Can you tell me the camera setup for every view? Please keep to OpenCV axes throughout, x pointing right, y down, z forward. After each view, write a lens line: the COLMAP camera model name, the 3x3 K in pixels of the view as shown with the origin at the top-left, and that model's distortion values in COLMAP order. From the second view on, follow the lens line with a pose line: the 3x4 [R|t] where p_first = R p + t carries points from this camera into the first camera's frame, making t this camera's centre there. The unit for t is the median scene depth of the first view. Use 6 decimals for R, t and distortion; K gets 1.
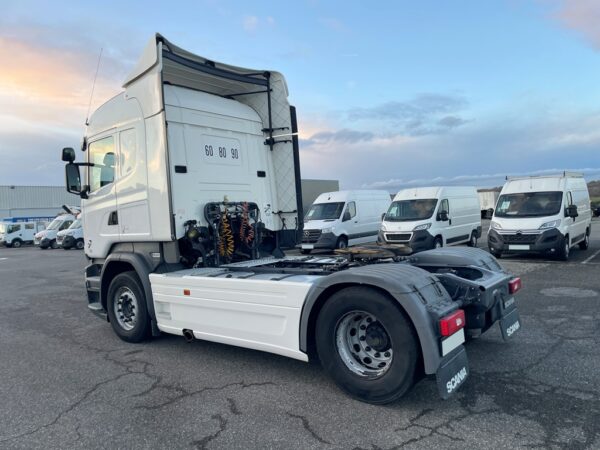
lens RADIAL K [[448.4, 0, 304.9], [0, 448.4, 224.7], [0, 0, 1]] dist [0.101647, -0.130520]
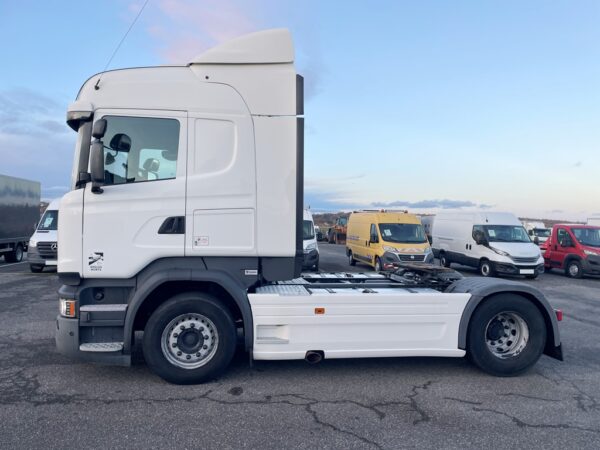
lens RADIAL K [[448.4, 0, 304.9], [0, 448.4, 224.7], [0, 0, 1]] dist [0.101647, -0.130520]
pose [[0.673521, 0.068249, 0.736010, -1.158221], [-0.041838, 0.997652, -0.054224, 0.024219], [-0.737983, 0.005728, 0.674795, 0.441712]]
